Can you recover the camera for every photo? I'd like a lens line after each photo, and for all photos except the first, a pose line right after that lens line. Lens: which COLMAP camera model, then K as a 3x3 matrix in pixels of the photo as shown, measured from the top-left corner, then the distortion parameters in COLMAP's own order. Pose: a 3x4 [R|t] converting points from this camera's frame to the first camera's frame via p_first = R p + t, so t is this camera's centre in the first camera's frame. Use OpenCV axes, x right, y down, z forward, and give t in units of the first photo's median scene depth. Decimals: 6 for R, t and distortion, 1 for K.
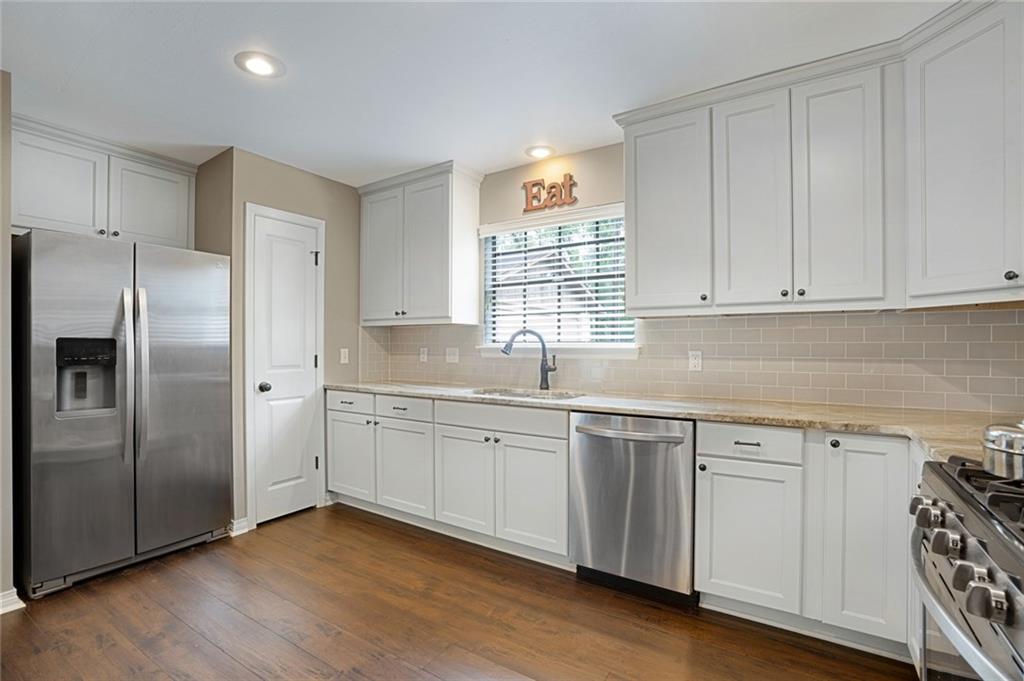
lens RADIAL K [[467.6, 0, 507.5], [0, 467.6, 342.1], [0, 0, 1]] dist [-0.031378, 0.019904]
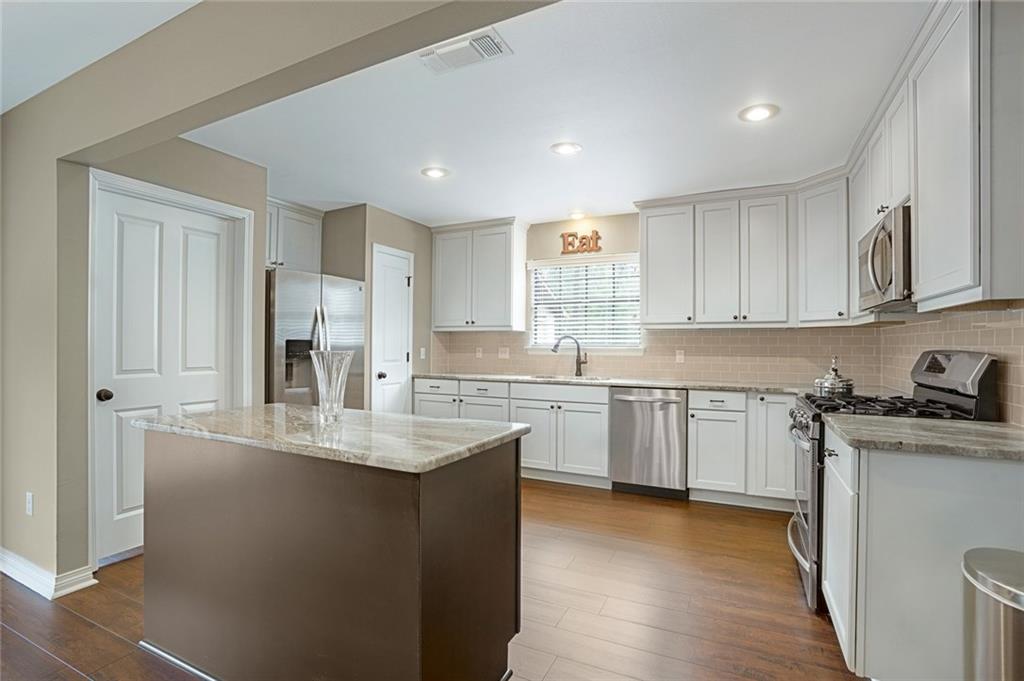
lens RADIAL K [[473.8, 0, 512.0], [0, 473.8, 340.5], [0, 0, 1]] dist [-0.000927, -0.000006]
pose [[0.991964, 0.006646, 0.126347, -0.319398], [-0.006075, 0.999970, -0.004905, -0.002702], [-0.126376, 0.004098, 0.991974, -0.458916]]
